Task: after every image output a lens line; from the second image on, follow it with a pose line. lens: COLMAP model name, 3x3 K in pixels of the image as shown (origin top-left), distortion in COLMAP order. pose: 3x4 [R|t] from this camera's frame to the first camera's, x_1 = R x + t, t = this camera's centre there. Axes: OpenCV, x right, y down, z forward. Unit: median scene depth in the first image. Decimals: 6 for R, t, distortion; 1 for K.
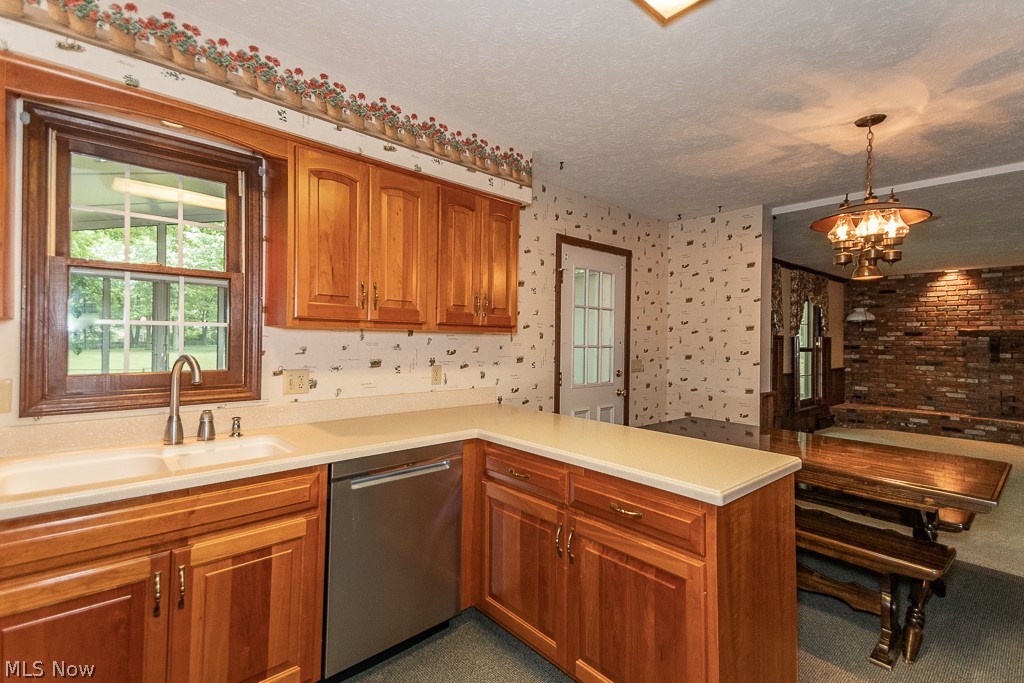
lens RADIAL K [[478.3, 0, 514.1], [0, 478.3, 338.6], [0, 0, 1]] dist [0.092326, -0.039805]
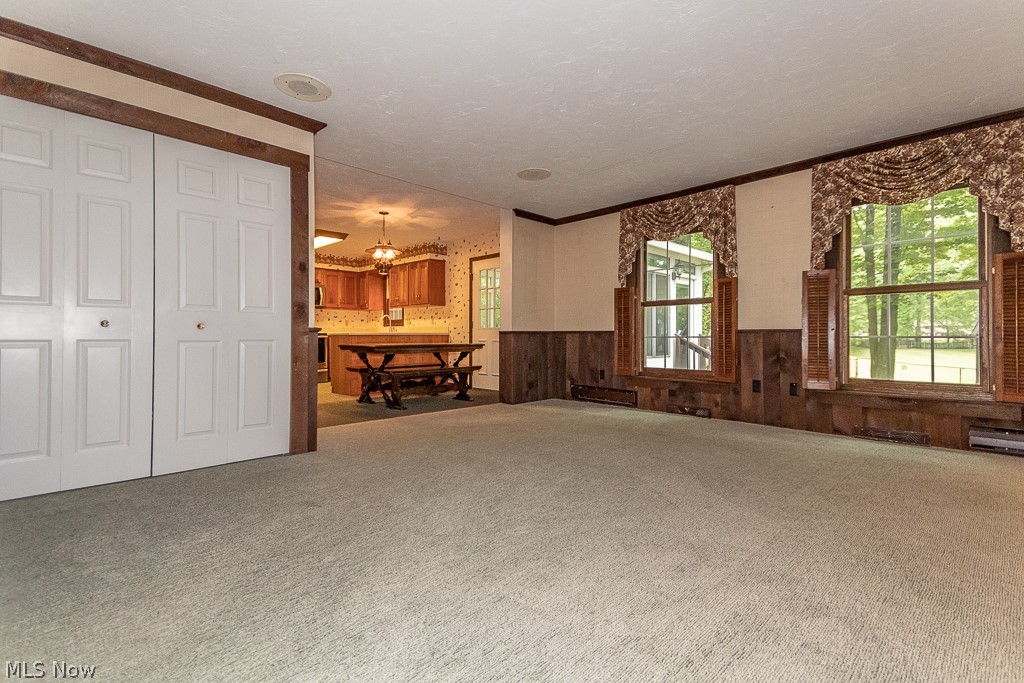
lens RADIAL K [[471.9, 0, 511.9], [0, 471.9, 337.2], [0, 0, 1]] dist [0.046177, -0.000547]
pose [[0.047365, -0.011171, -0.998815, 2.664577], [0.004061, 0.999931, -0.010991, 0.198500], [0.998869, -0.003536, 0.047407, 1.286165]]
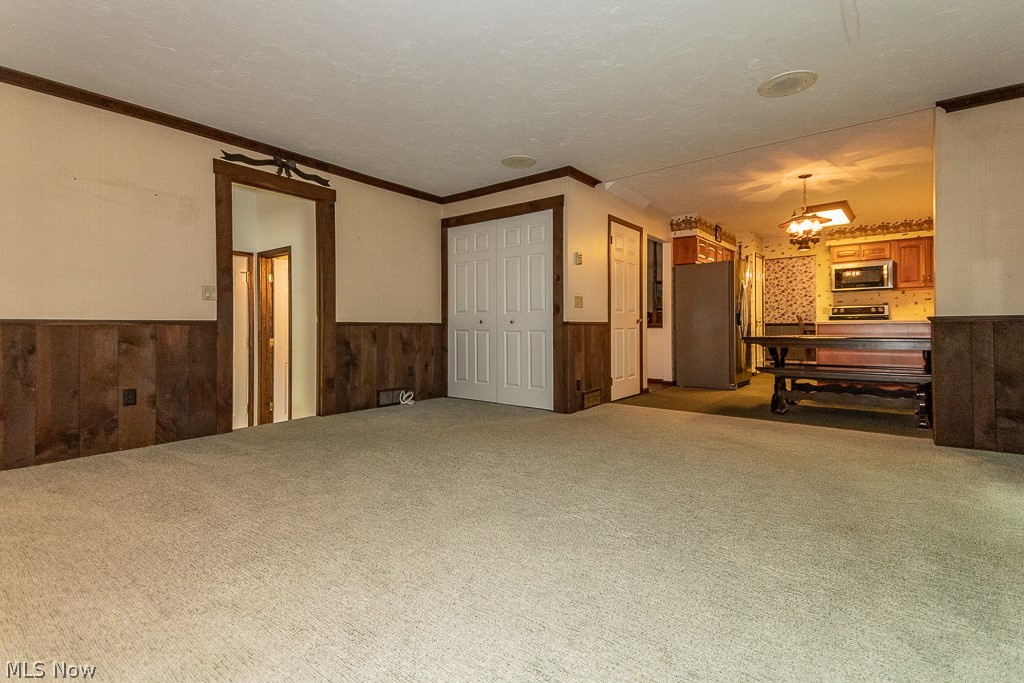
lens RADIAL K [[468.0, 0, 493.9], [0, 468.0, 325.7], [0, 0, 1]] dist [0.015088, -0.000675]
pose [[-0.991524, -0.008388, -0.129651, 1.909565], [-0.007520, 0.999946, -0.007183, 0.191580], [0.129705, -0.006147, -0.991534, 2.354906]]
